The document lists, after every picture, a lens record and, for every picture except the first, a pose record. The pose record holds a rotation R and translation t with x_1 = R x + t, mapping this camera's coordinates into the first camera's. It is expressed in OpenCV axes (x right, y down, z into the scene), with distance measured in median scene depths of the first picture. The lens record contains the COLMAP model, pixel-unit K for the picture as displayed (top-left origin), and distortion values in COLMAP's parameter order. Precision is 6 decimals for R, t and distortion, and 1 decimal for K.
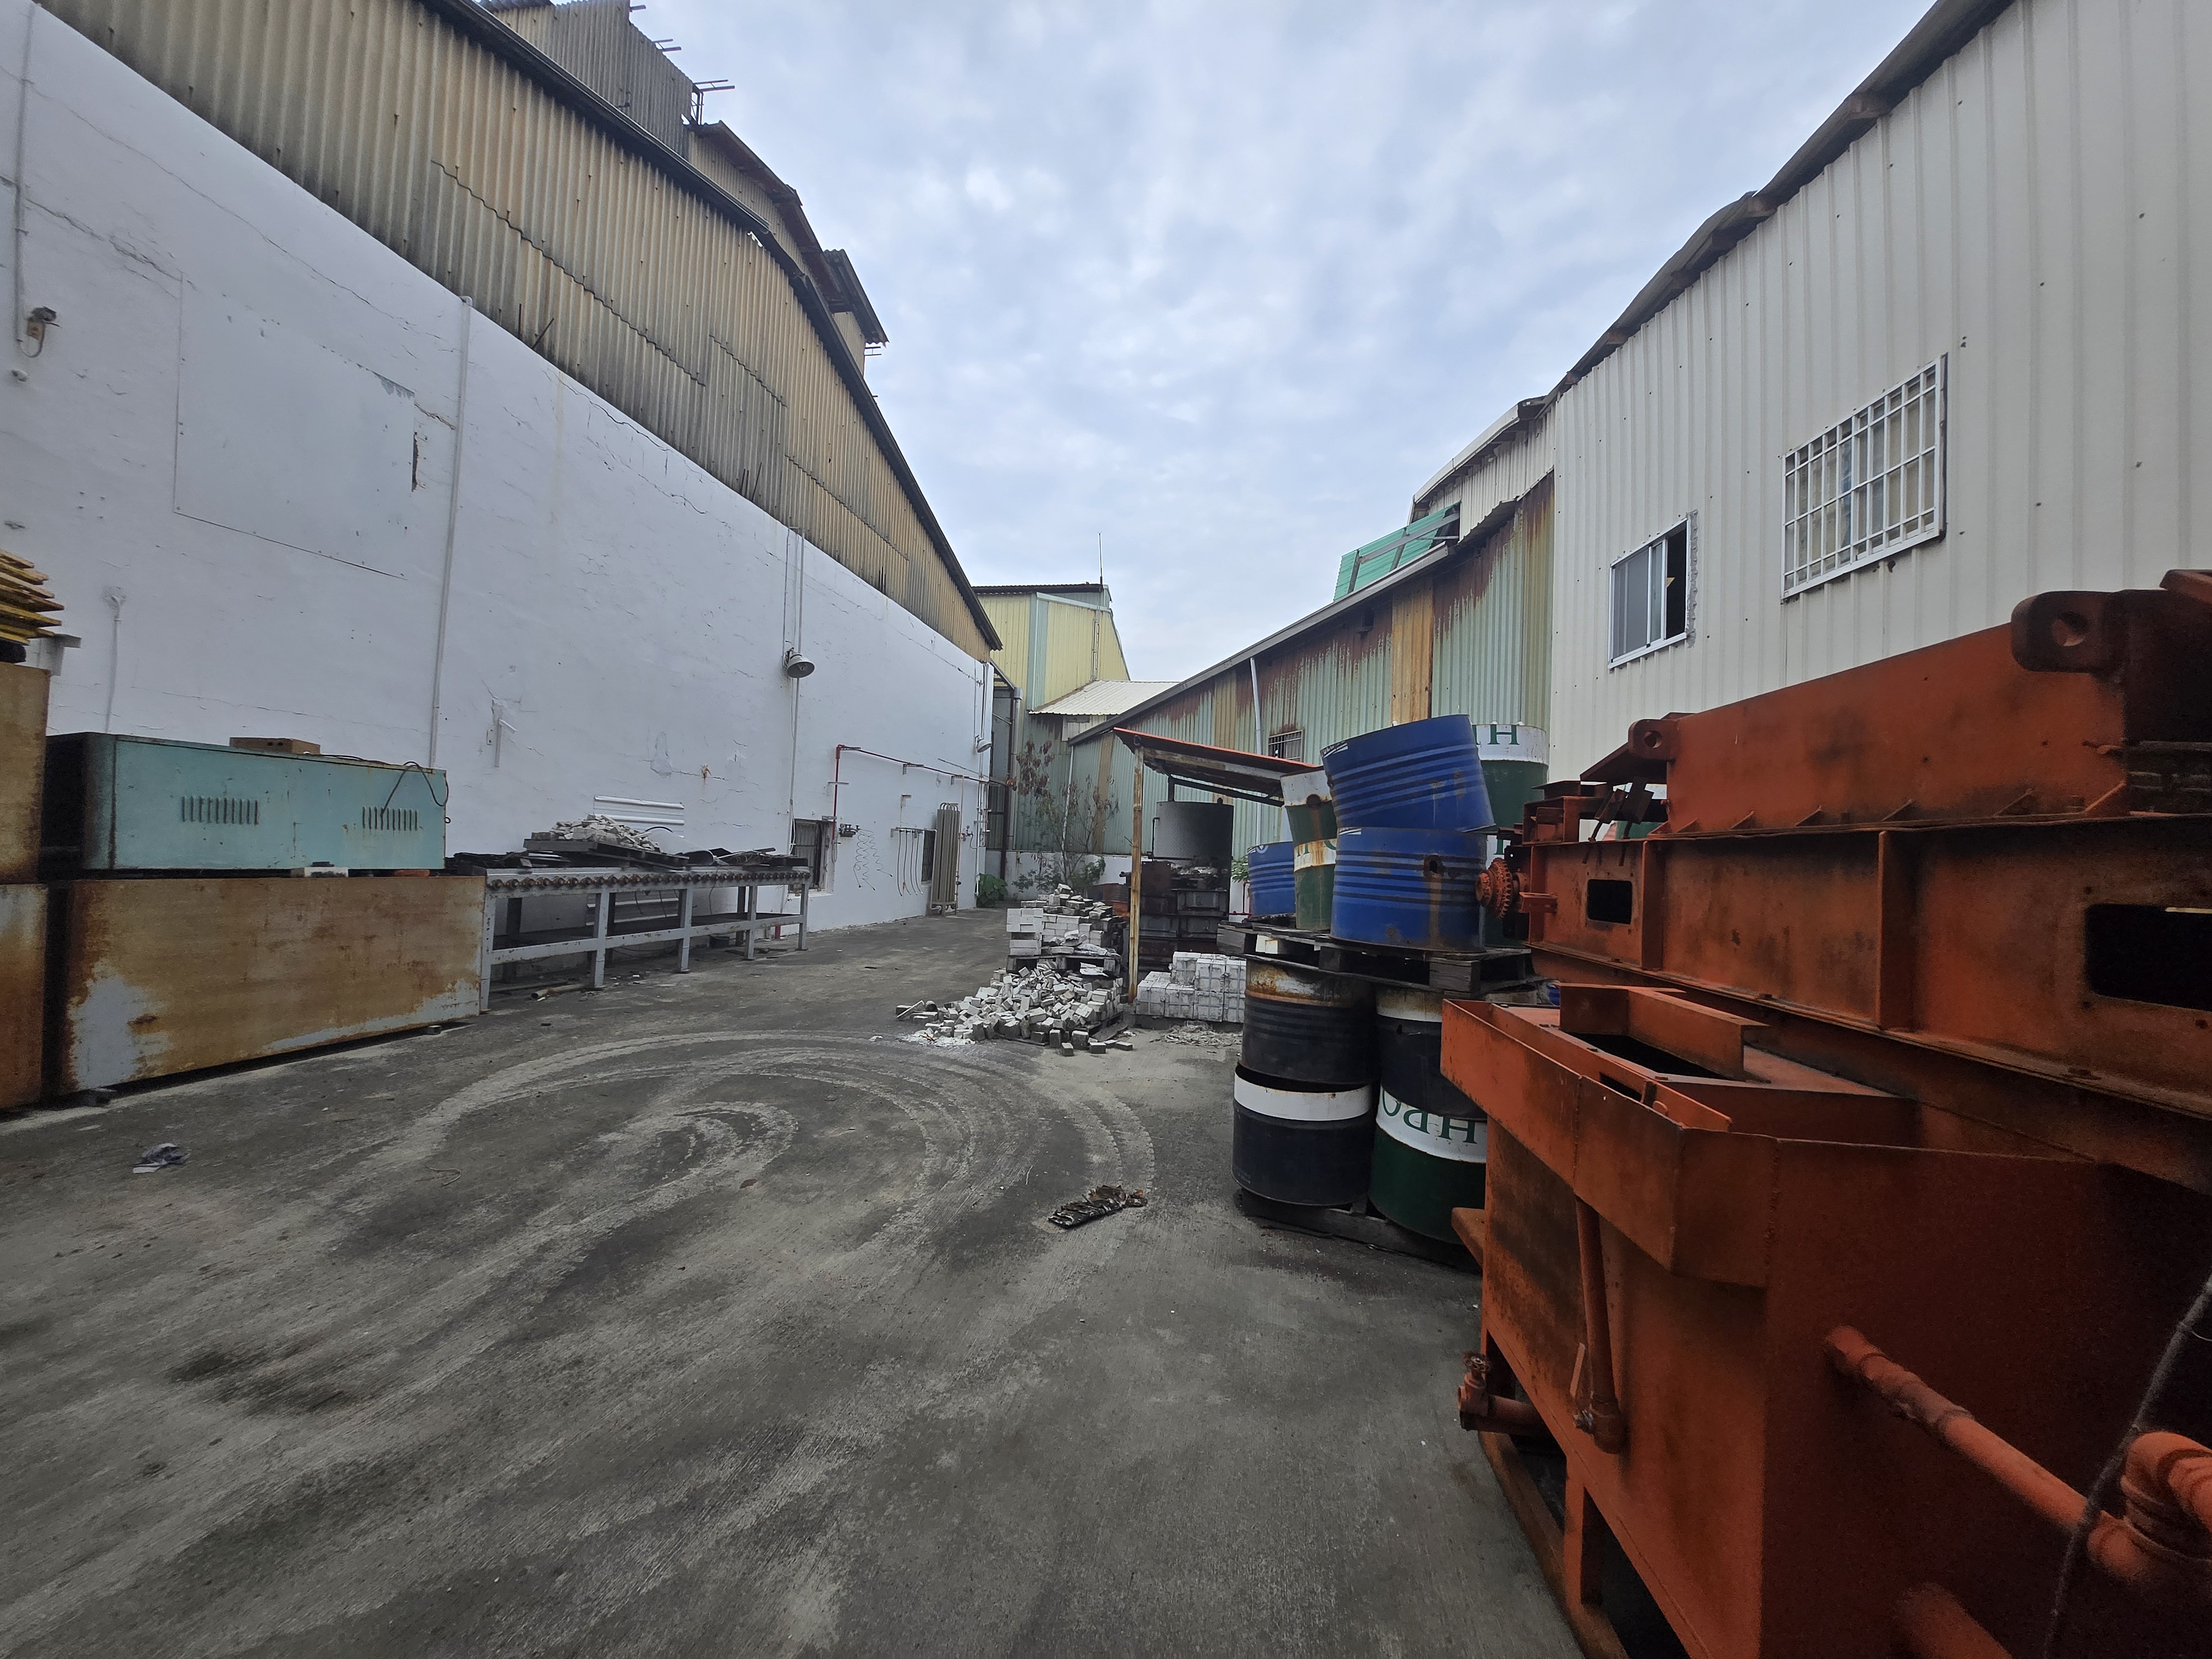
lens RADIAL K [[868.6, 0, 1114.1], [0, 868.6, 823.9], [0, 0, 1]] dist [-0.001314, -0.000336]
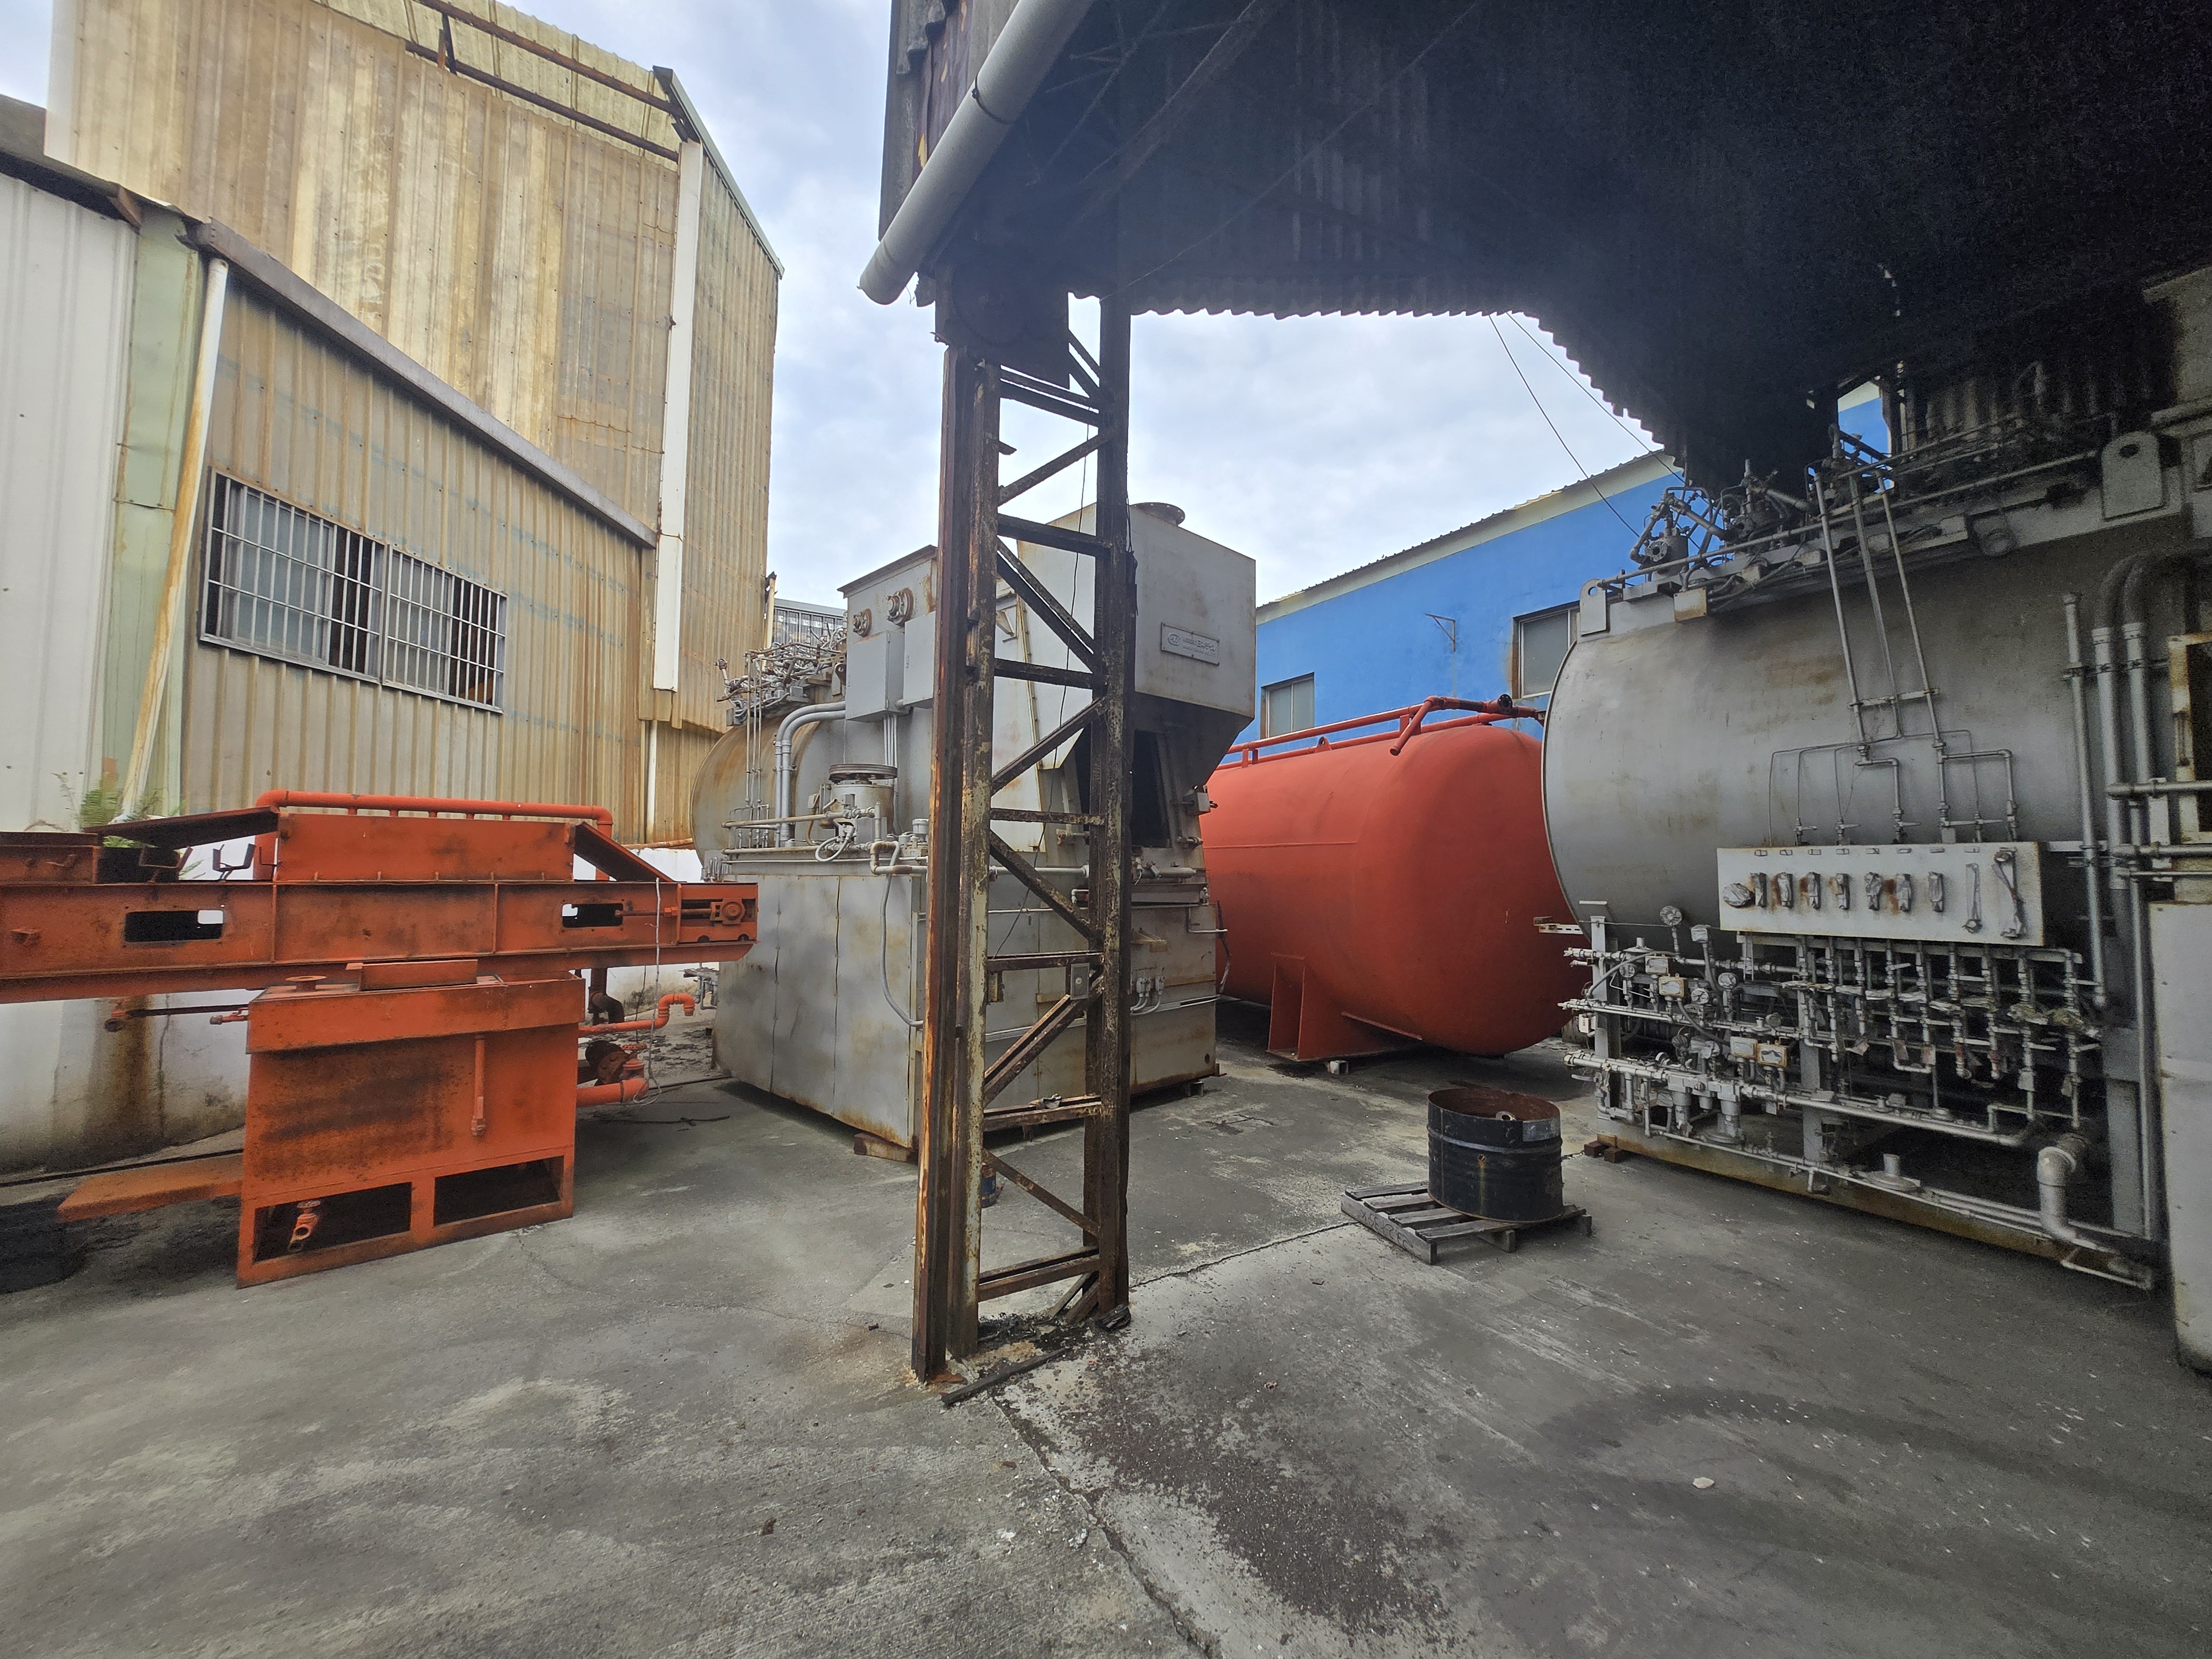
lens RADIAL K [[868.6, 0, 1114.1], [0, 868.6, 823.9], [0, 0, 1]] dist [-0.001314, -0.000336]
pose [[-0.698313, -0.003599, 0.715784, -0.616259], [-0.056542, 0.997140, -0.050148, -0.037965], [-0.713556, -0.075491, -0.696519, 0.369641]]
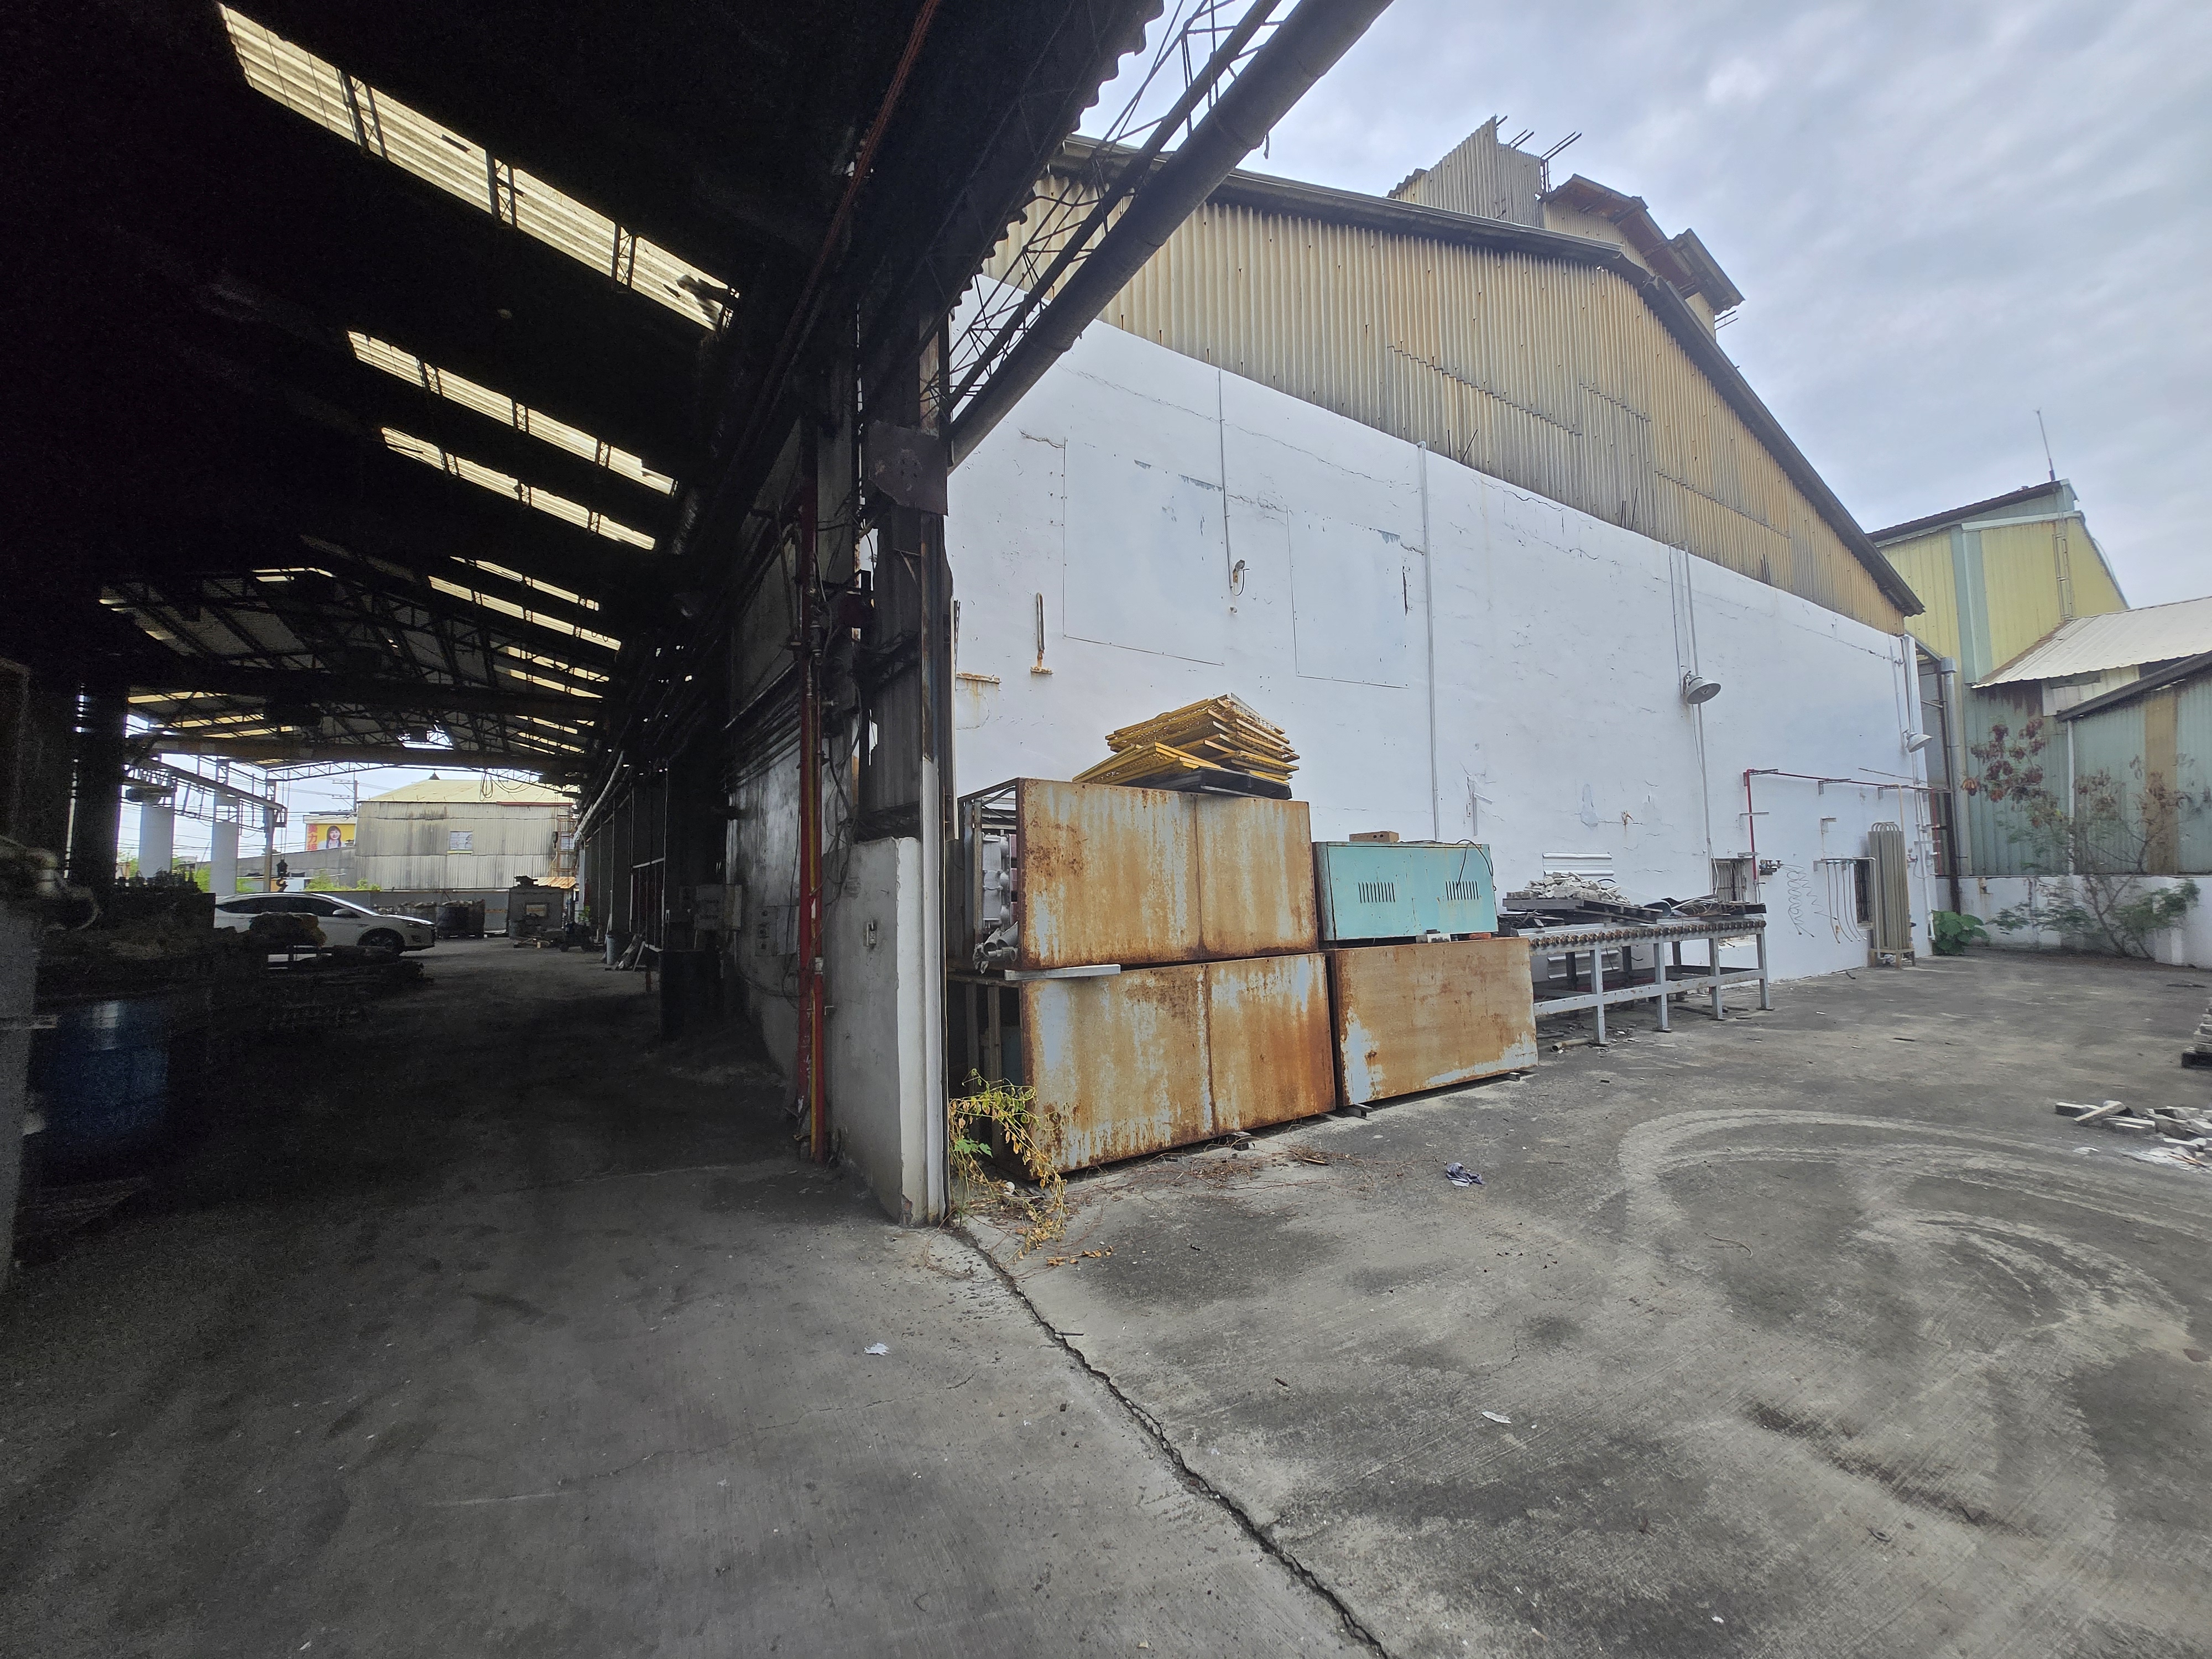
lens RADIAL K [[868.6, 0, 1114.1], [0, 868.6, 823.9], [0, 0, 1]] dist [-0.001314, -0.000336]
pose [[0.663972, -0.105029, -0.740344, -0.267076], [0.069939, 0.994469, -0.078356, -0.035547], [0.744479, 0.000247, 0.667645, -0.132261]]
